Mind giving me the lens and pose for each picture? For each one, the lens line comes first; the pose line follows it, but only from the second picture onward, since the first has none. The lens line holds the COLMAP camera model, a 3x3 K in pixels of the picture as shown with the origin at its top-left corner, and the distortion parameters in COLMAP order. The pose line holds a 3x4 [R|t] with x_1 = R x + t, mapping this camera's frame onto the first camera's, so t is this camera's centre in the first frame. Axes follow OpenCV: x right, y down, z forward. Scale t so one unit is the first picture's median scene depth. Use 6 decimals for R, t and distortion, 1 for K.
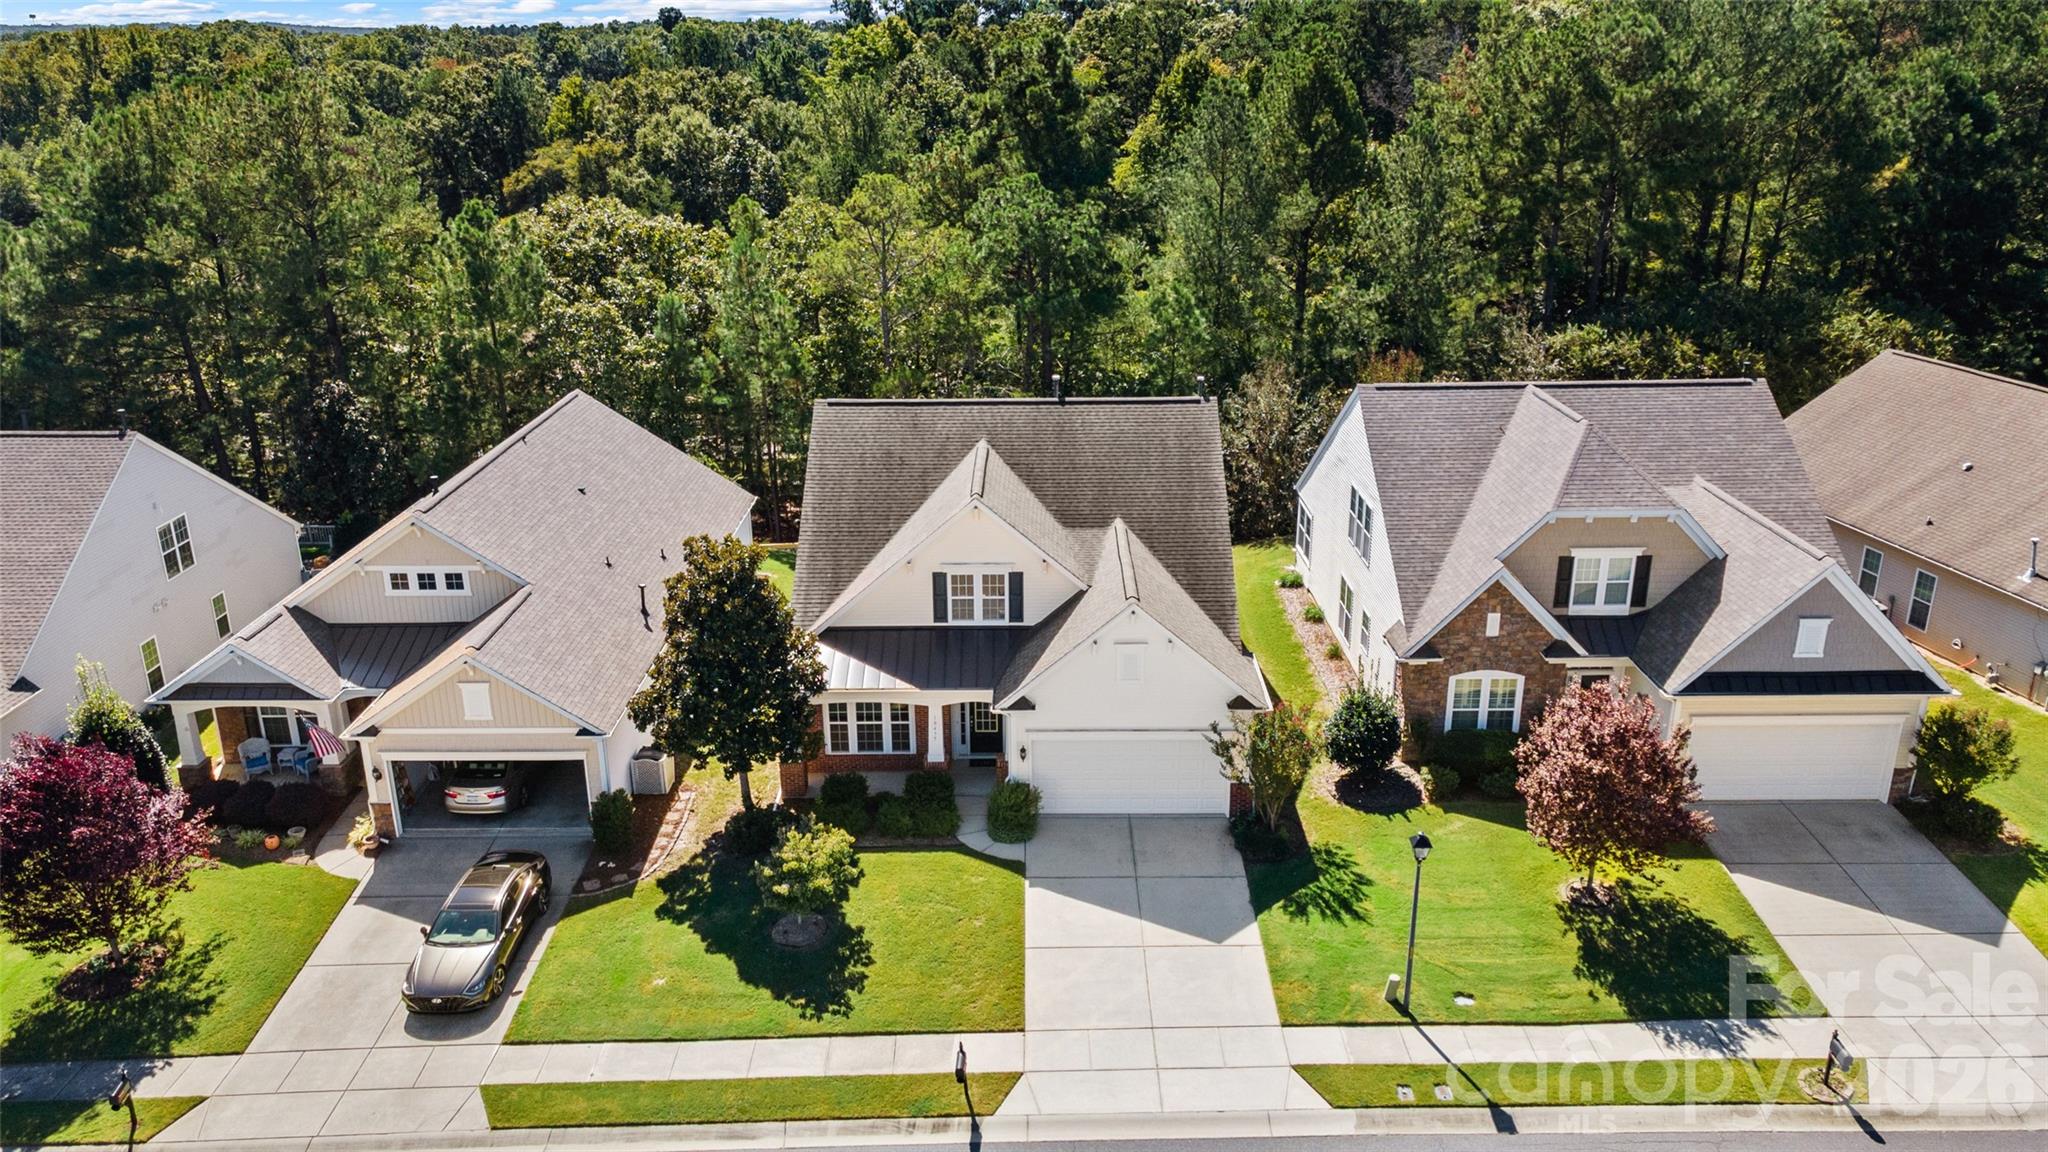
lens RADIAL K [[1494.2, 0, 1025.5], [0, 1494.2, 577.1], [0, 0, 1]] dist [0.022458, 0.029354]
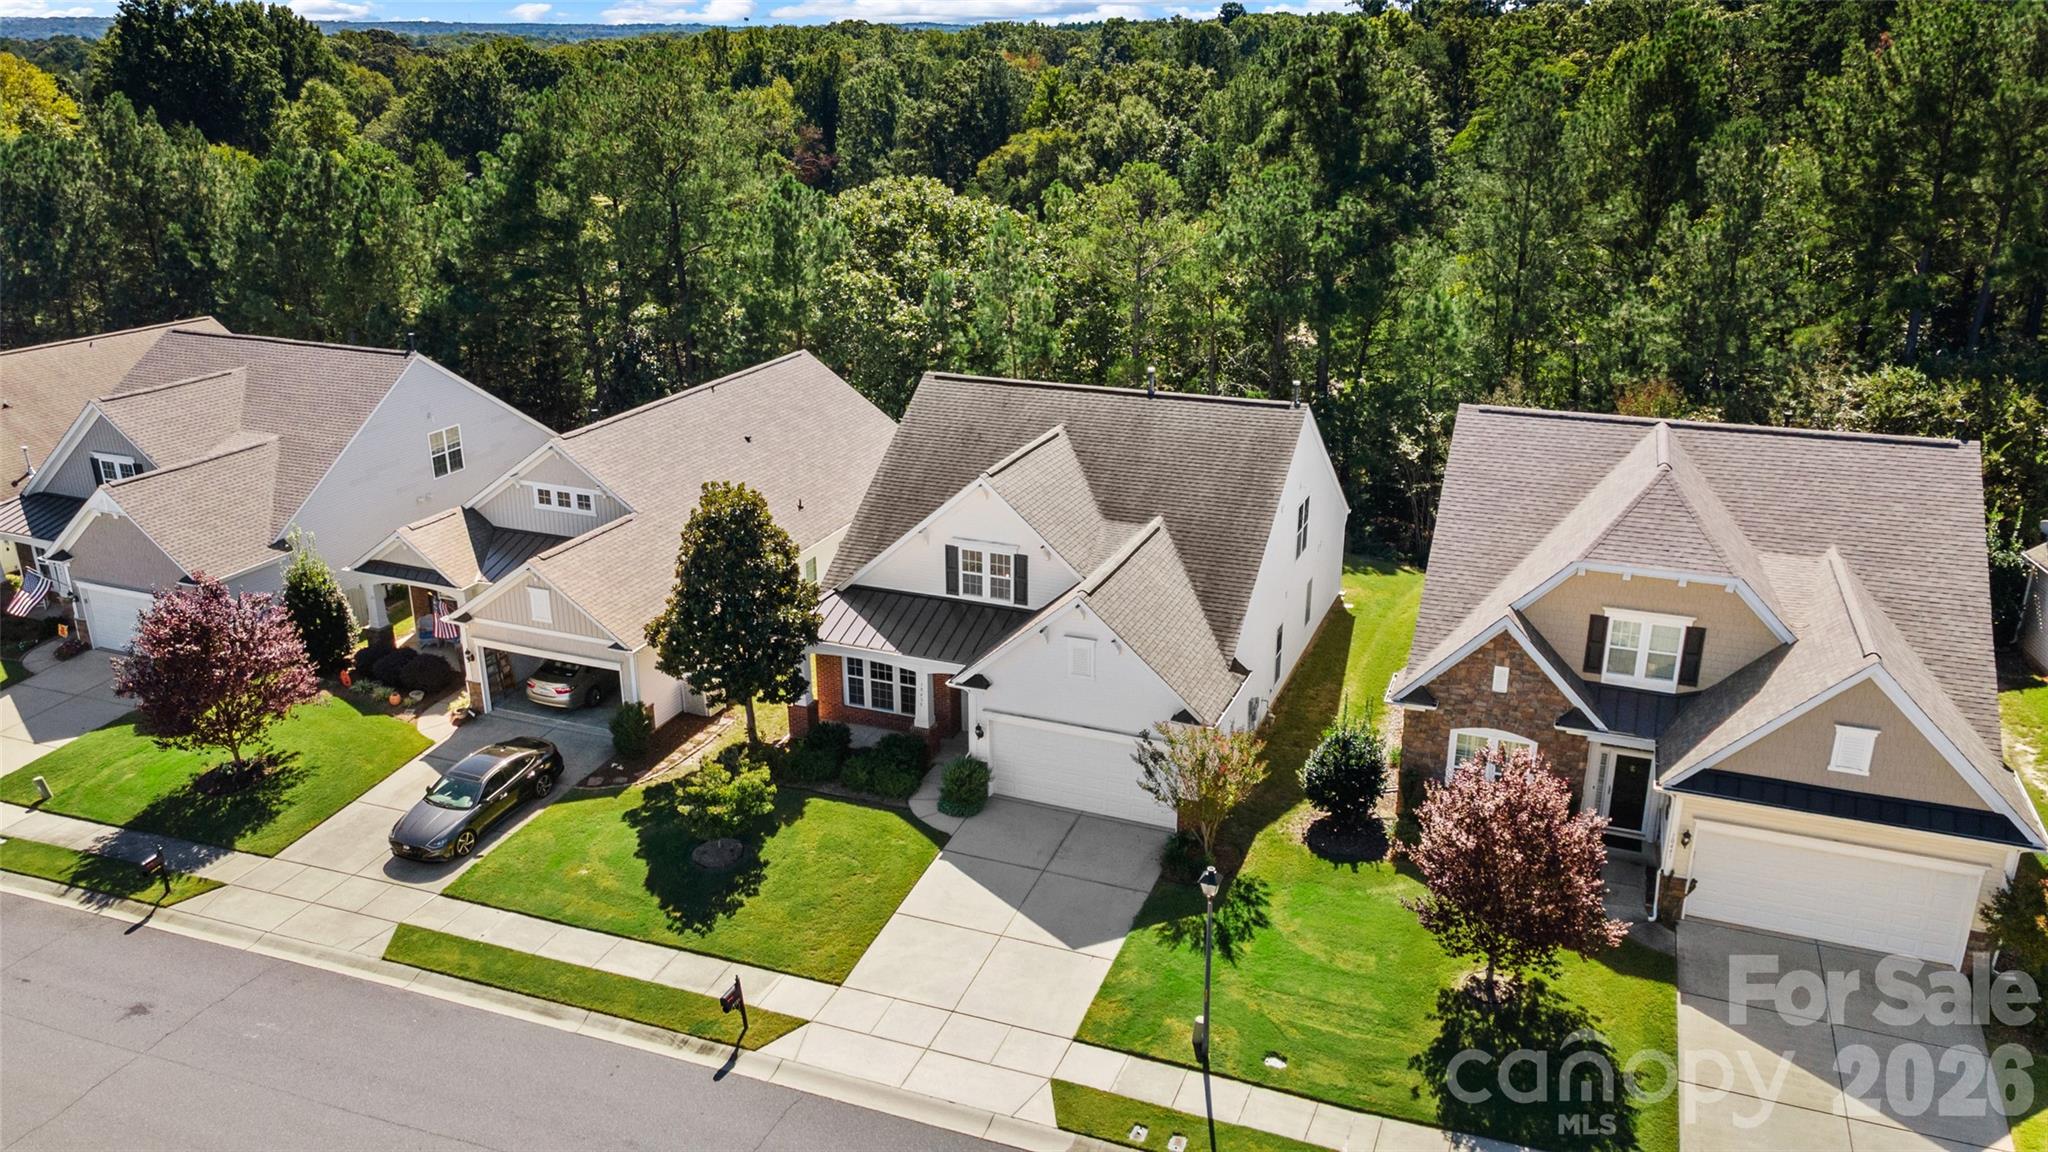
lens RADIAL K [[1494.2, 0, 1020.6], [0, 1494.2, 575.6], [0, 0, 1]] dist [0.022458, 0.029354]
pose [[0.927696, 0.130945, -0.349618, 0.351684], [-0.130225, 0.991152, 0.025678, -0.015440], [0.349887, 0.021708, 0.936540, 0.057931]]
